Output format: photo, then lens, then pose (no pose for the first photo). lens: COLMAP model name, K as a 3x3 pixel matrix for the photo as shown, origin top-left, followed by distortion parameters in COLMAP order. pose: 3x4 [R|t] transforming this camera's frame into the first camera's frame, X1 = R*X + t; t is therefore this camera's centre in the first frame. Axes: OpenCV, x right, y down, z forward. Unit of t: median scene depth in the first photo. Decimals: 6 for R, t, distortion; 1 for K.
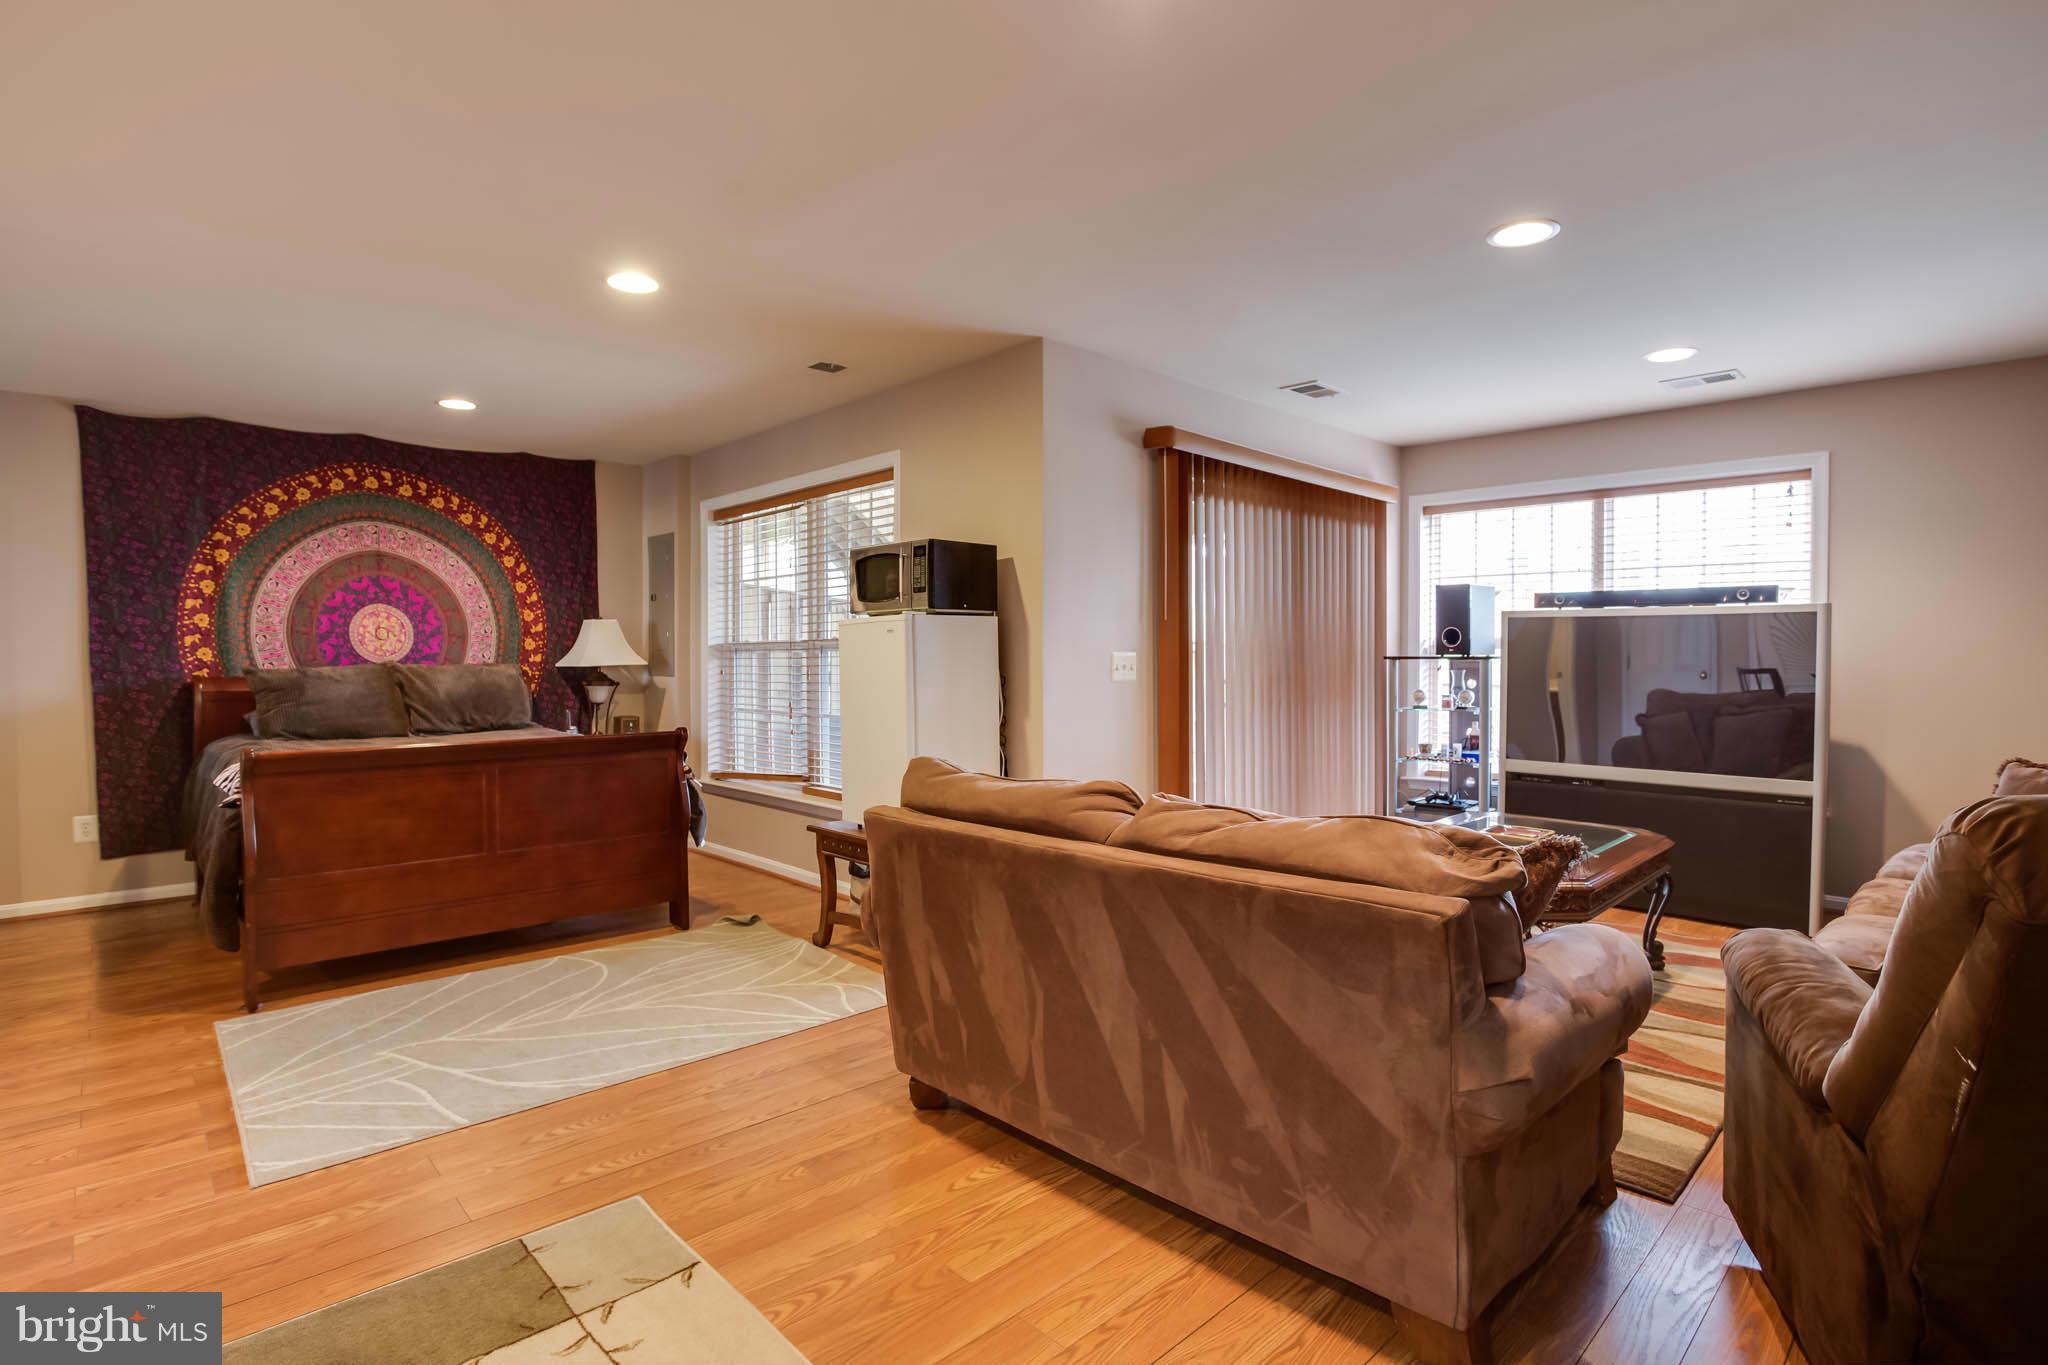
lens RADIAL K [[999.4, 0, 1016.0], [0, 999.4, 674.9], [0, 0, 1]] dist [-0.003815, -0.000643]
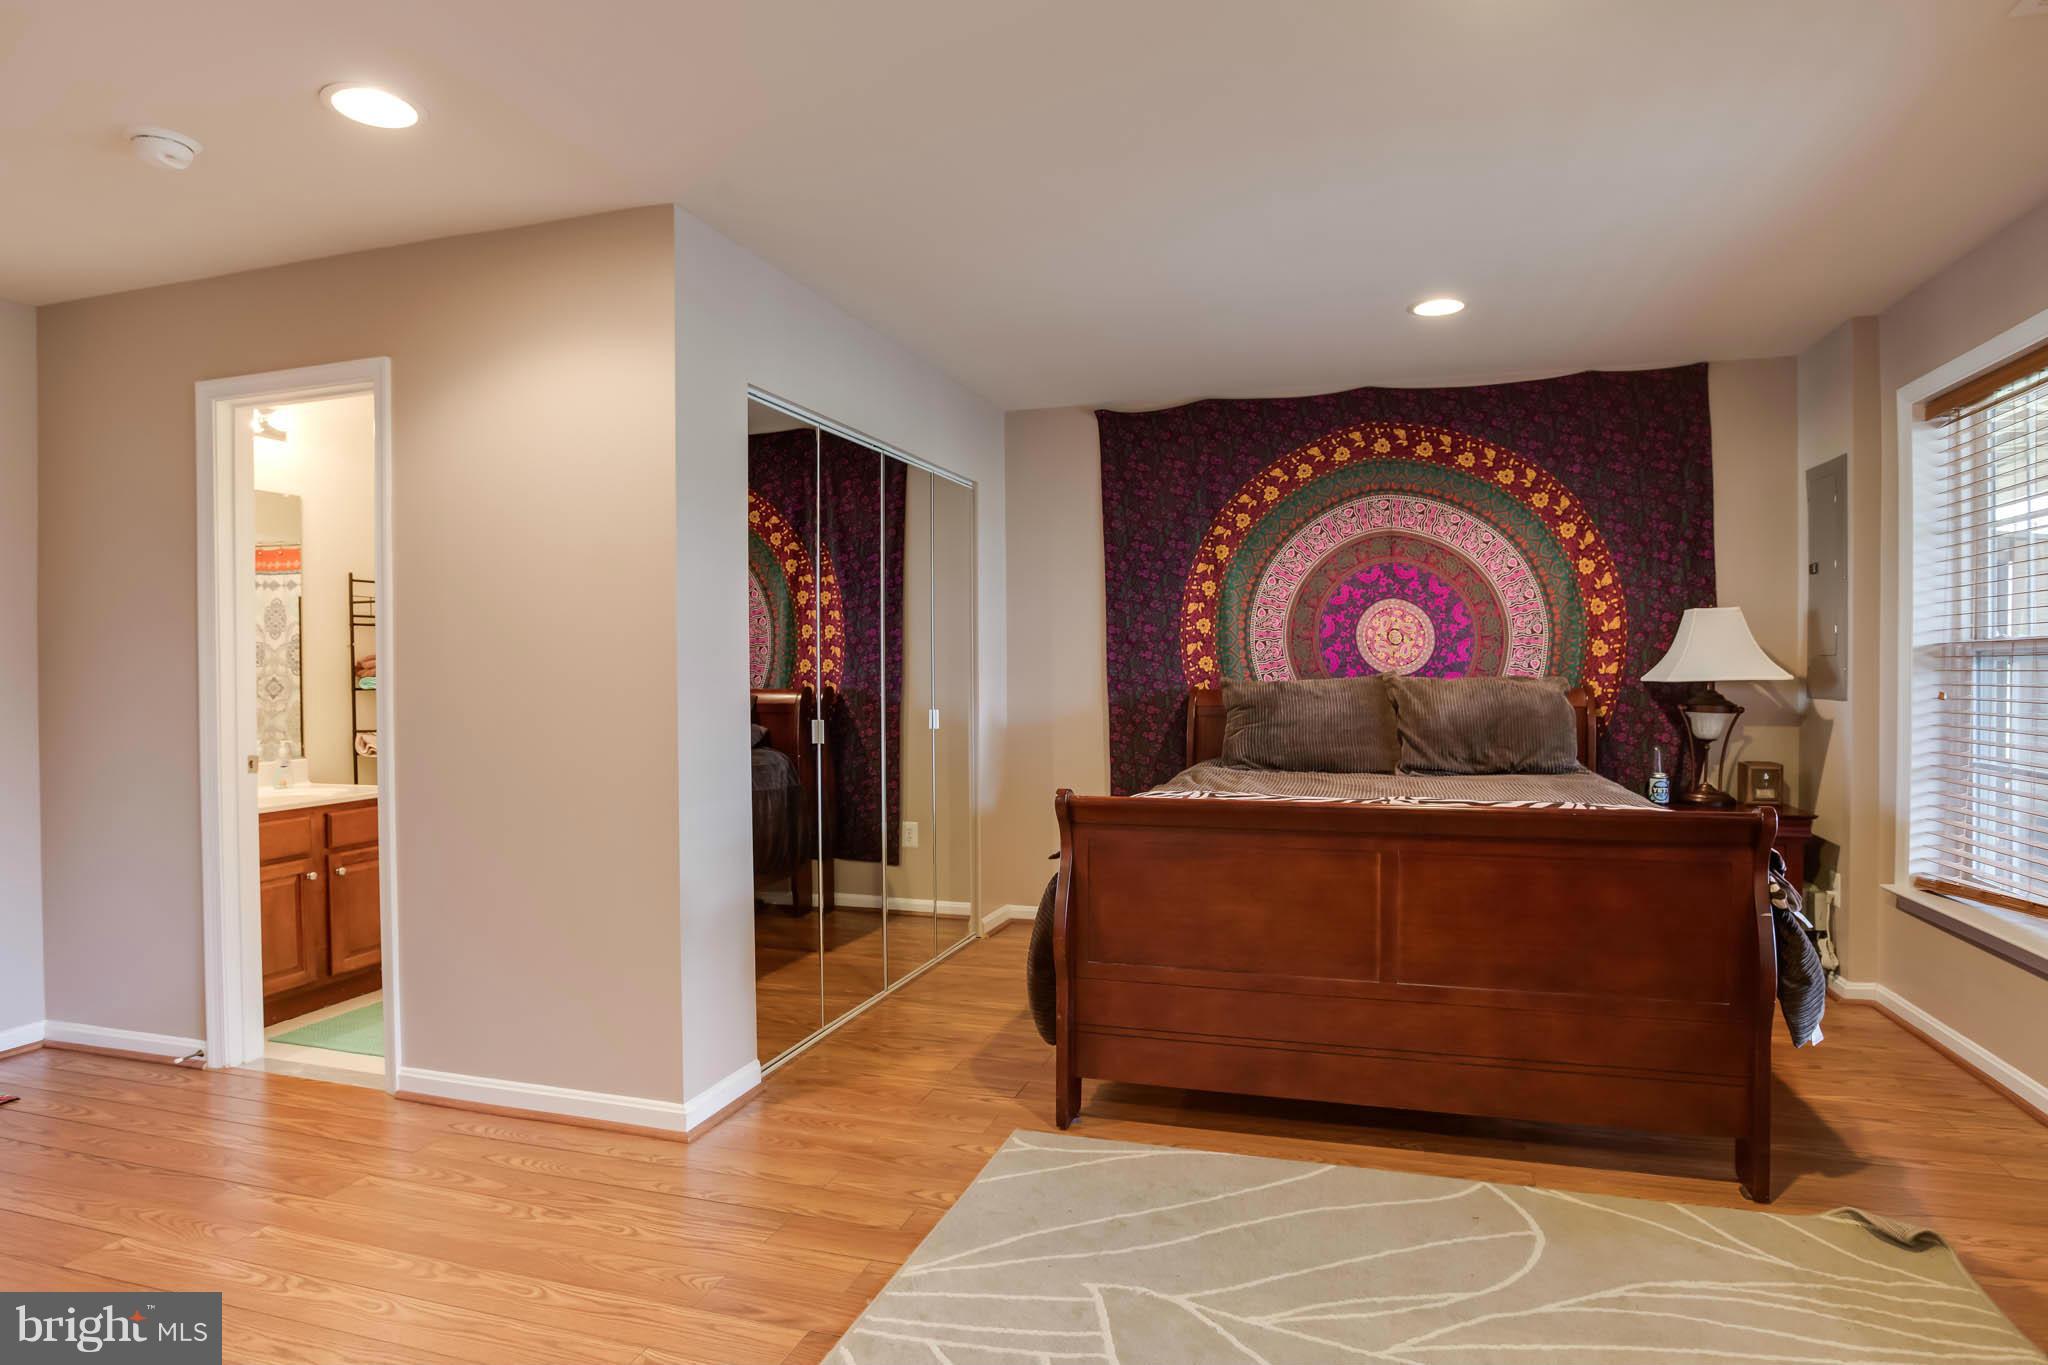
lens RADIAL K [[1061.9, 0, 1065.8], [0, 1061.9, 670.7], [0, 0, 1]] dist [-0.030528, 0.005641]
pose [[0.475427, 0.007351, -0.879725, -0.030273], [-0.015977, 0.999872, -0.000279, -0.011341], [0.879610, 0.014188, 0.475484, 0.405947]]
